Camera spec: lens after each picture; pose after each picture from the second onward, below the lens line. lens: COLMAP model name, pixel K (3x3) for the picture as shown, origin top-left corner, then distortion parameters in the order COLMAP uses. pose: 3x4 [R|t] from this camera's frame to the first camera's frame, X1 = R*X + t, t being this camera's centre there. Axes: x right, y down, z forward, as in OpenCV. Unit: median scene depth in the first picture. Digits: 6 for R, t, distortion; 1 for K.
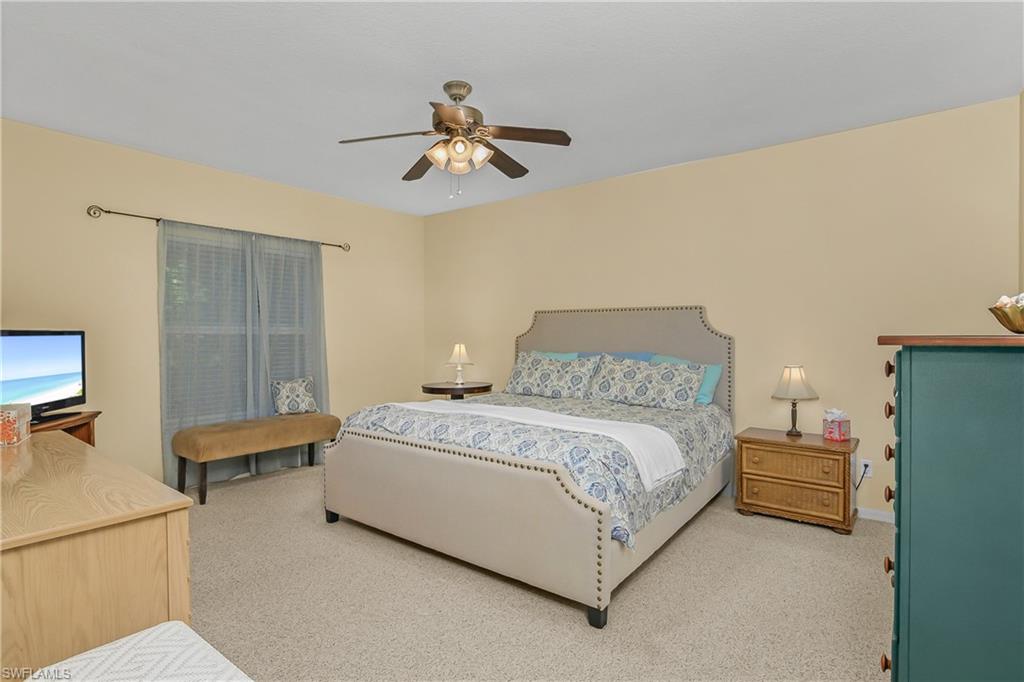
lens RADIAL K [[522.5, 0, 512.0], [0, 522.5, 341.0], [0, 0, 1]] dist [-0.001252, 0.000123]
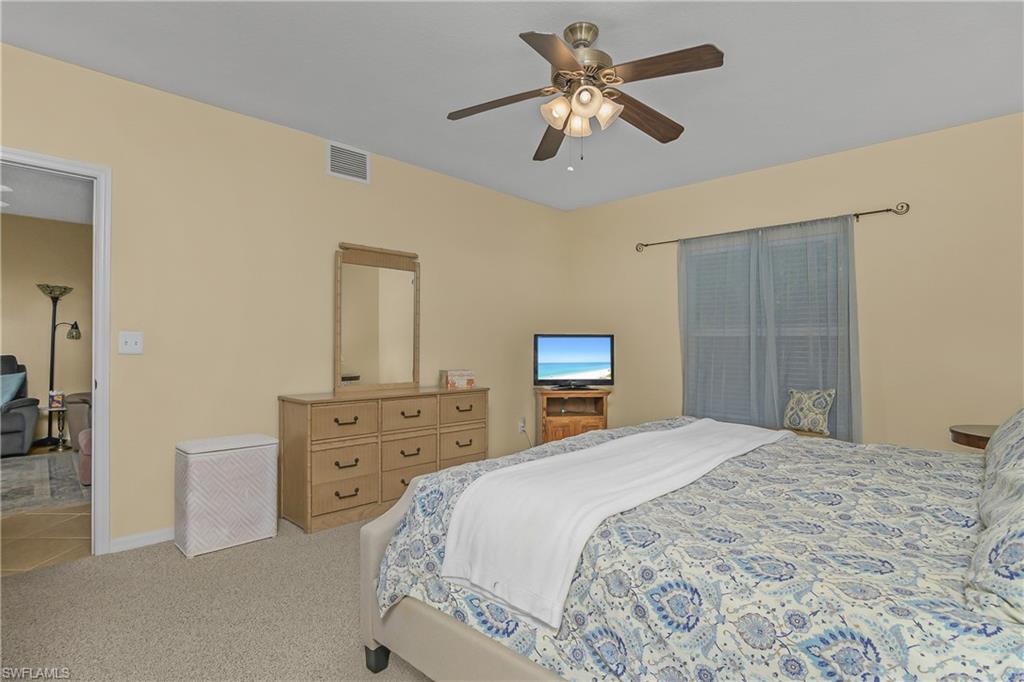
lens RADIAL K [[522.5, 0, 512.0], [0, 522.5, 341.0], [0, 0, 1]] dist [-0.001252, 0.000123]
pose [[-0.092328, 0.000583, -0.995728, 0.638704], [-0.015900, 0.999871, 0.002060, 0.001431], [0.995602, 0.016022, -0.092307, 0.858102]]
